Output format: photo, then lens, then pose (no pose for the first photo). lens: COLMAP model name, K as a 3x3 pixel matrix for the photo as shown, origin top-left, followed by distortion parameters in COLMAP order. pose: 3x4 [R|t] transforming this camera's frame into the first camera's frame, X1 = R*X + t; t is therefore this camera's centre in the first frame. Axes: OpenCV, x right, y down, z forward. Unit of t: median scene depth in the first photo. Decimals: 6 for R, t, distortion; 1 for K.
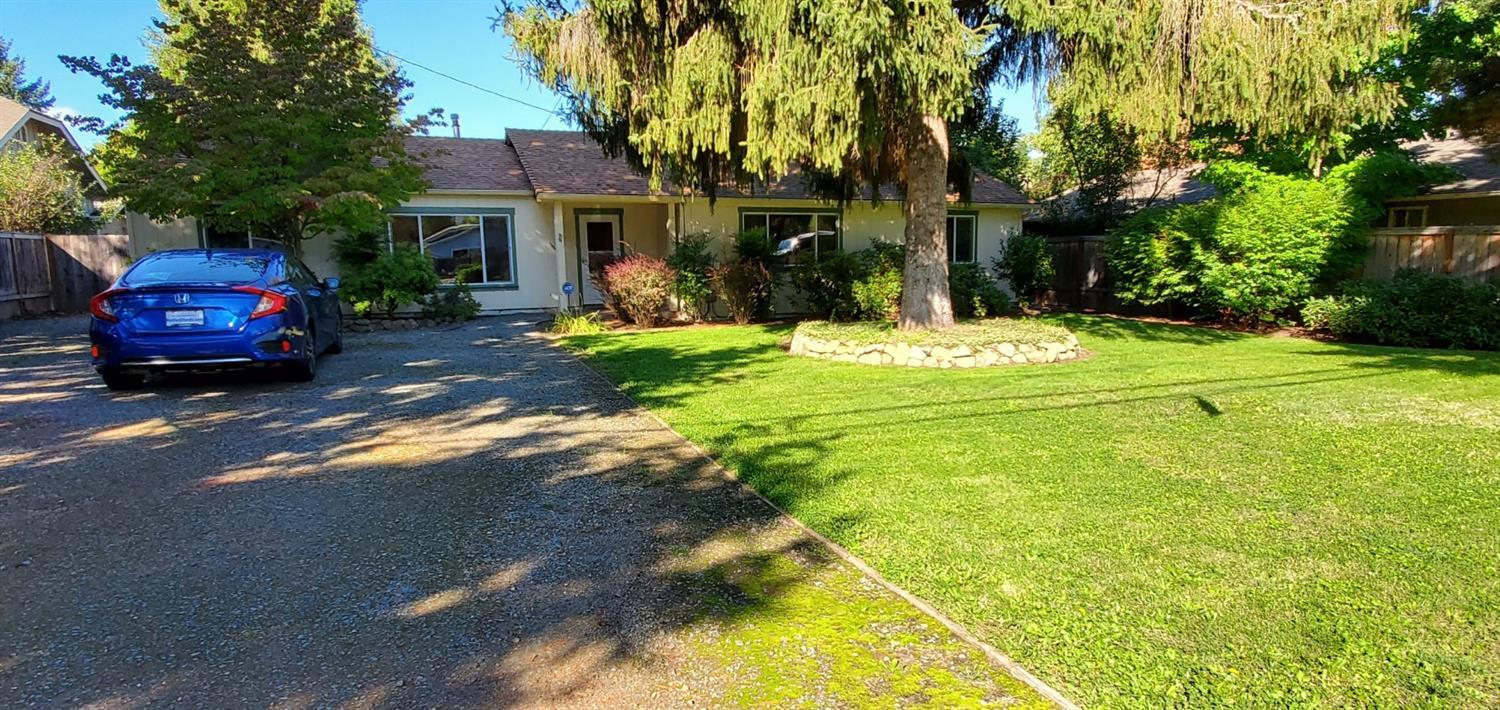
lens RADIAL K [[850.8, 0, 760.3], [0, 850.8, 357.6], [0, 0, 1]] dist [-0.005706, -0.000366]
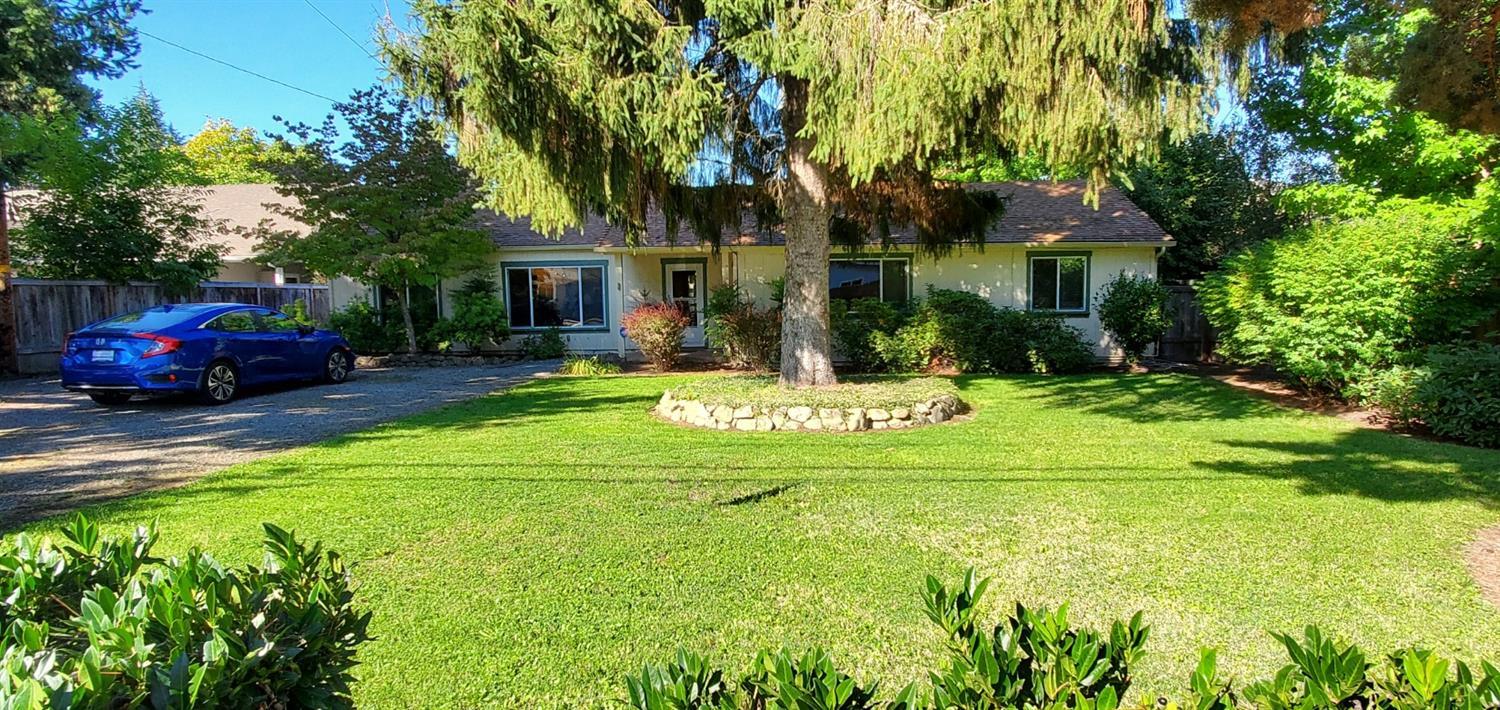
lens RADIAL K [[850.8, 0, 755.4], [0, 850.8, 357.0], [0, 0, 1]] dist [-0.005706, -0.000366]
pose [[0.896661, 0.031102, -0.441625, 0.474124], [-0.050307, 0.998226, -0.031839, -0.028206], [0.439851, 0.050766, 0.896635, 0.112778]]
